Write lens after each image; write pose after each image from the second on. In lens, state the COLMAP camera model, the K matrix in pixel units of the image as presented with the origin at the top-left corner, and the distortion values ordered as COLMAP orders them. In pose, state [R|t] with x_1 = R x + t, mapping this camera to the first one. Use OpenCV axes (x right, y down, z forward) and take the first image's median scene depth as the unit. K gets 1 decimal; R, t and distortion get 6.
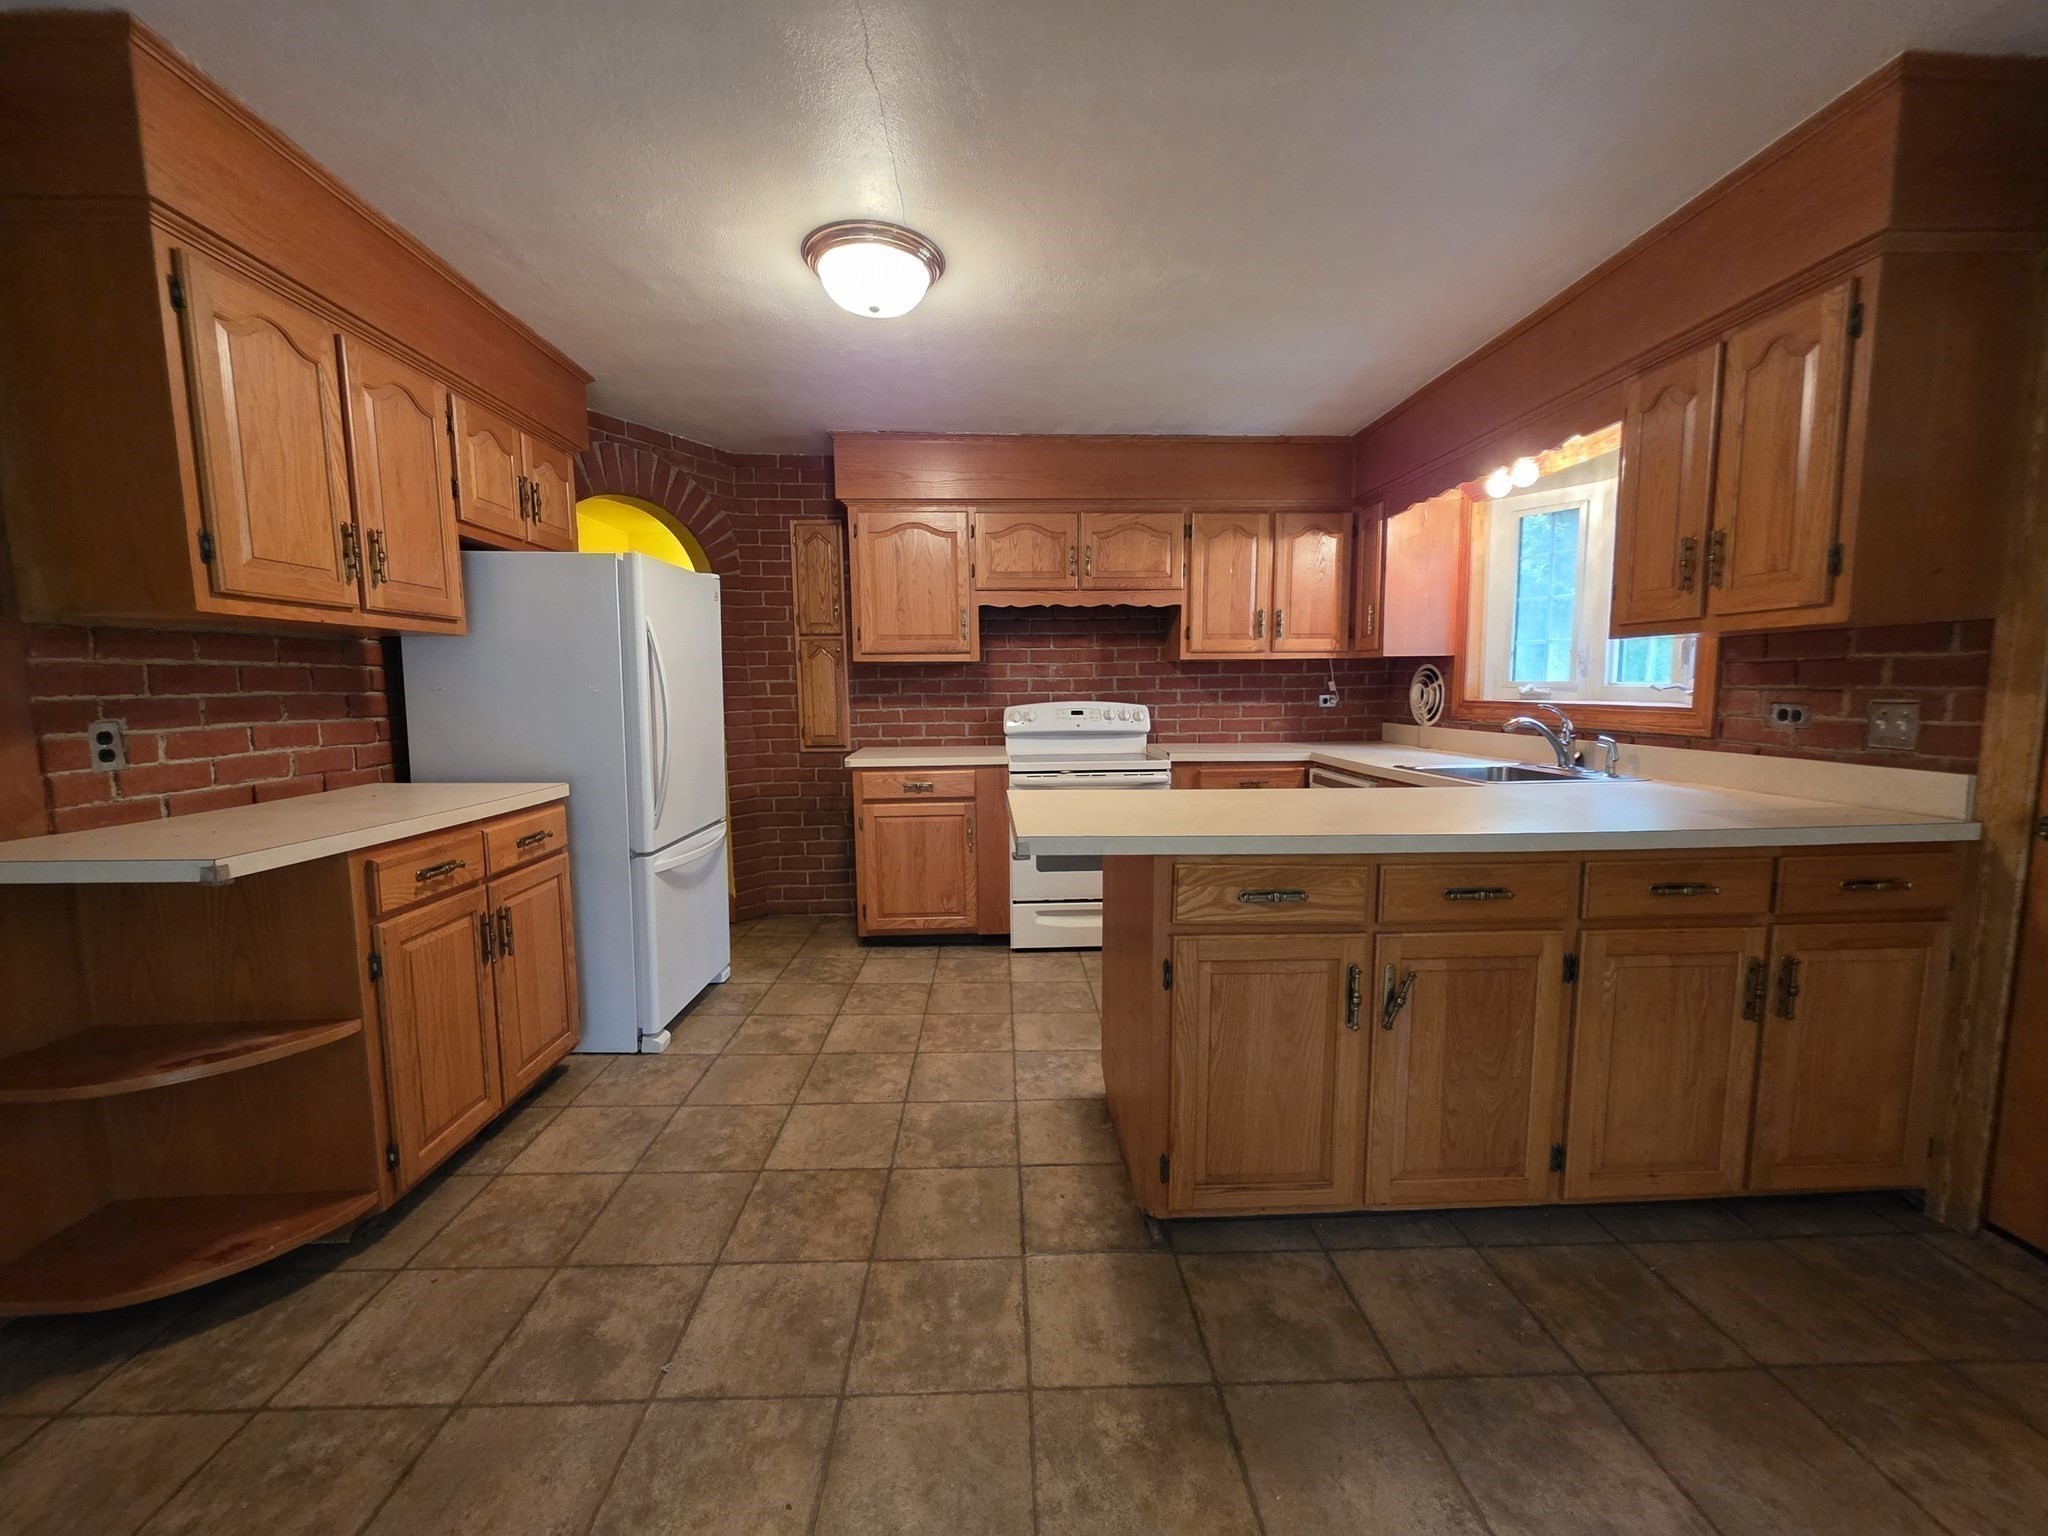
lens RADIAL K [[819.7, 0, 1017.0], [0, 819.7, 773.5], [0, 0, 1]] dist [0.001284, -0.000522]
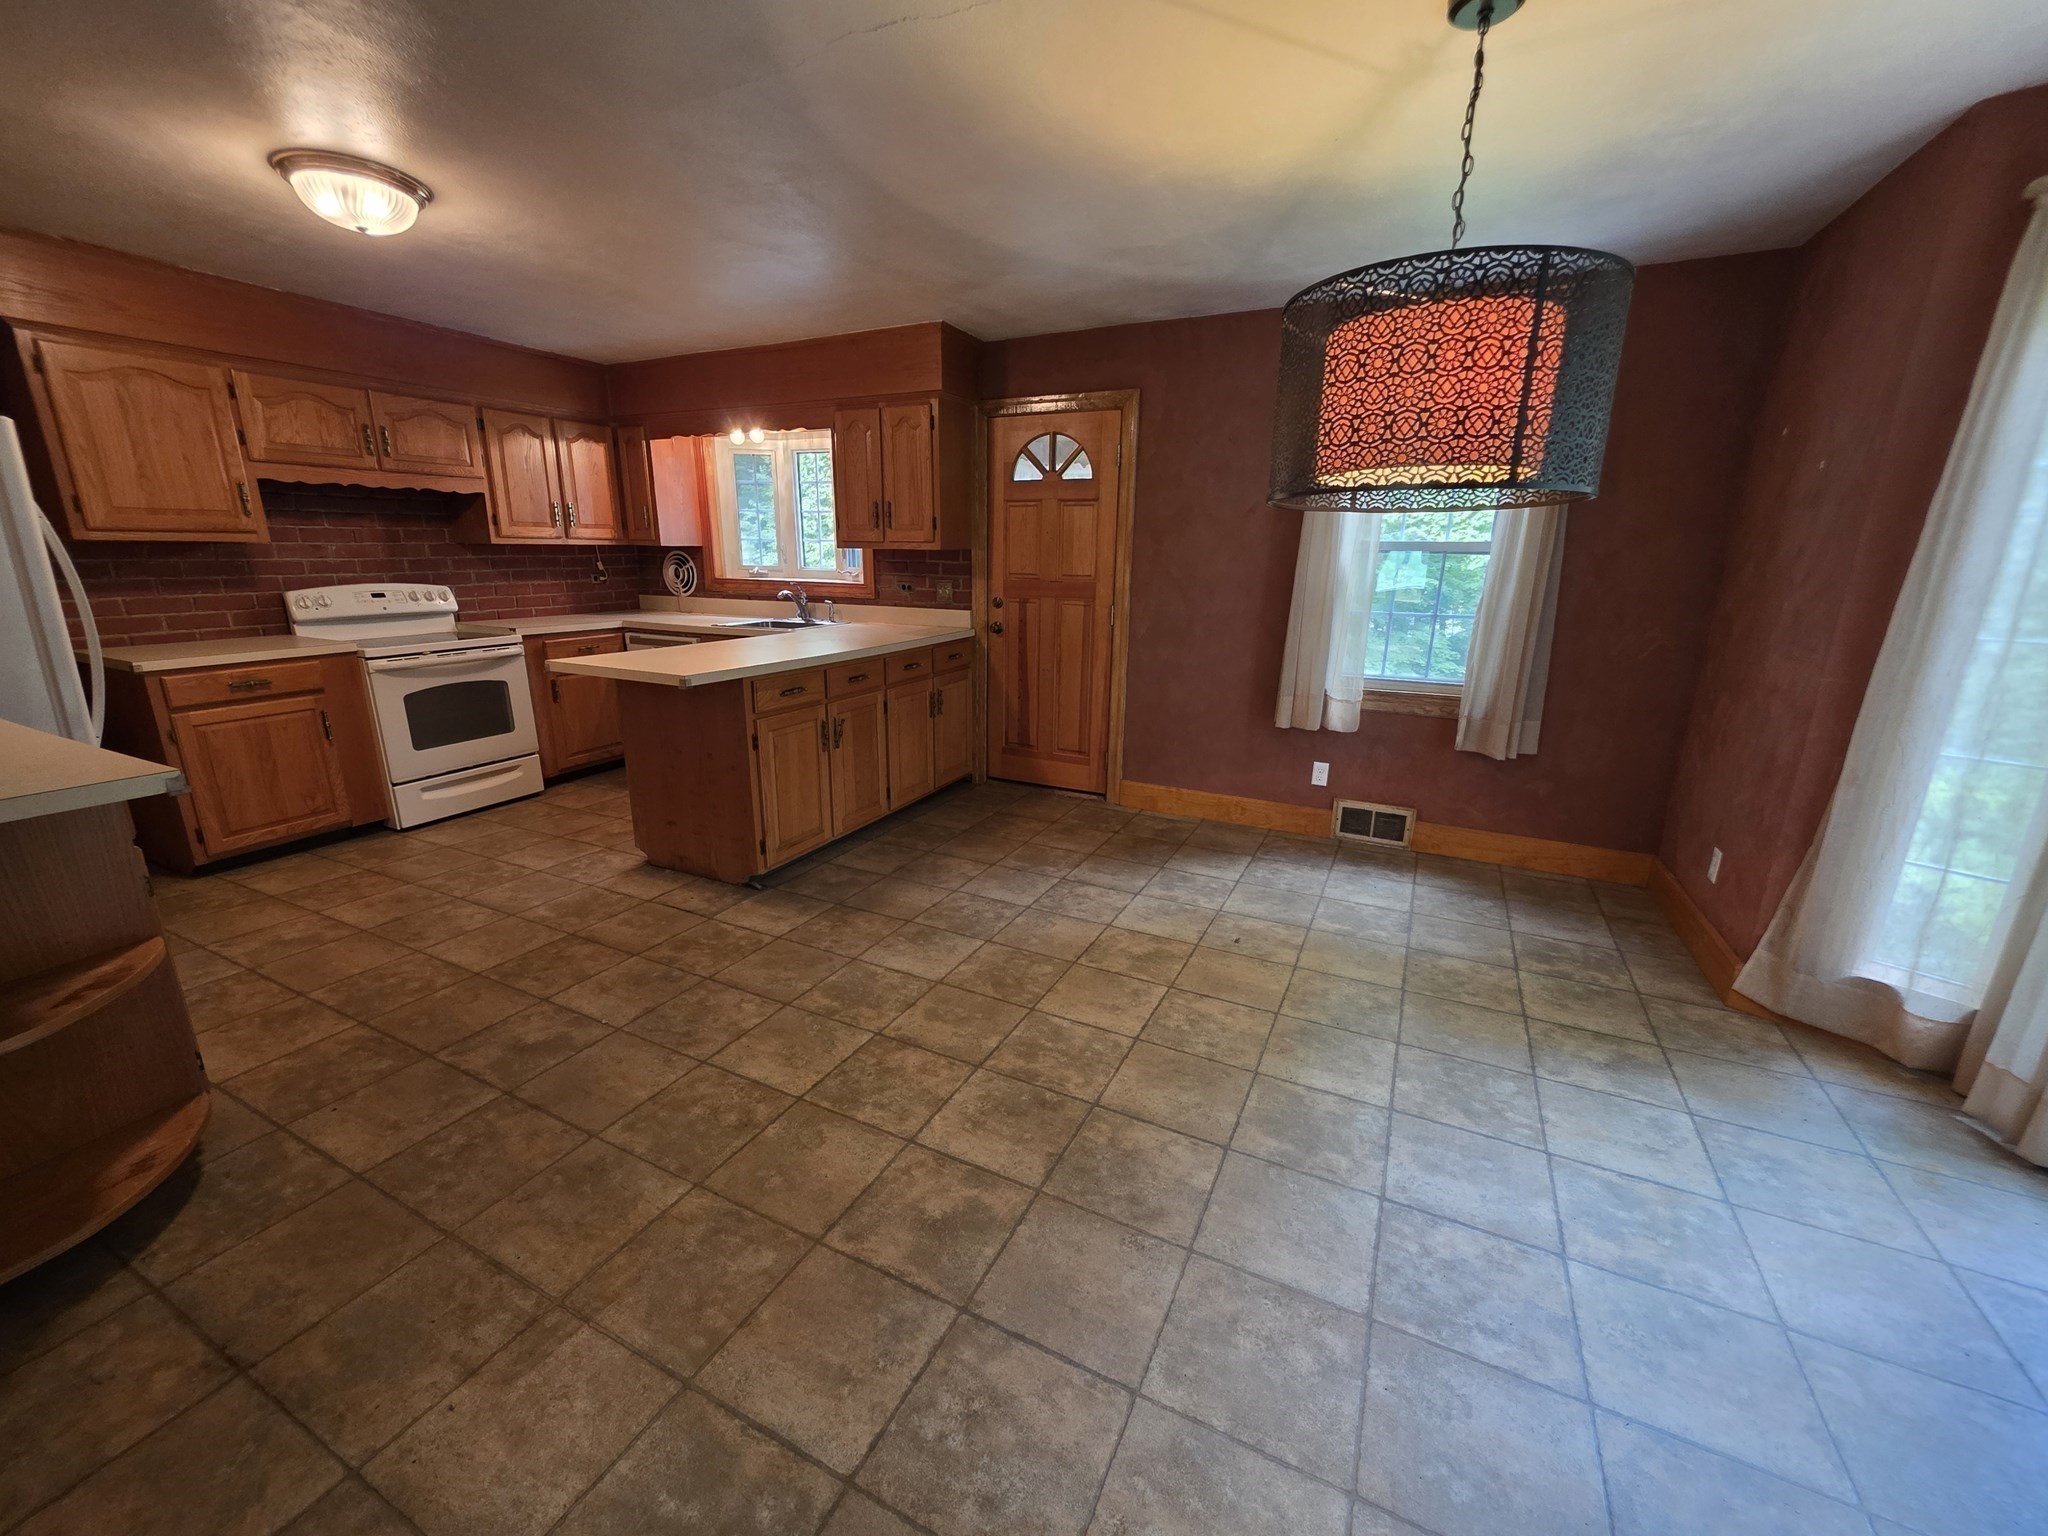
lens RADIAL K [[819.7, 0, 1017.0], [0, 819.7, 773.5], [0, 0, 1]] dist [0.001284, -0.000522]
pose [[0.478491, -0.219467, 0.850224, -0.517312], [0.078014, 0.975059, 0.207785, -0.011168], [-0.874620, -0.033094, 0.483678, -0.191608]]
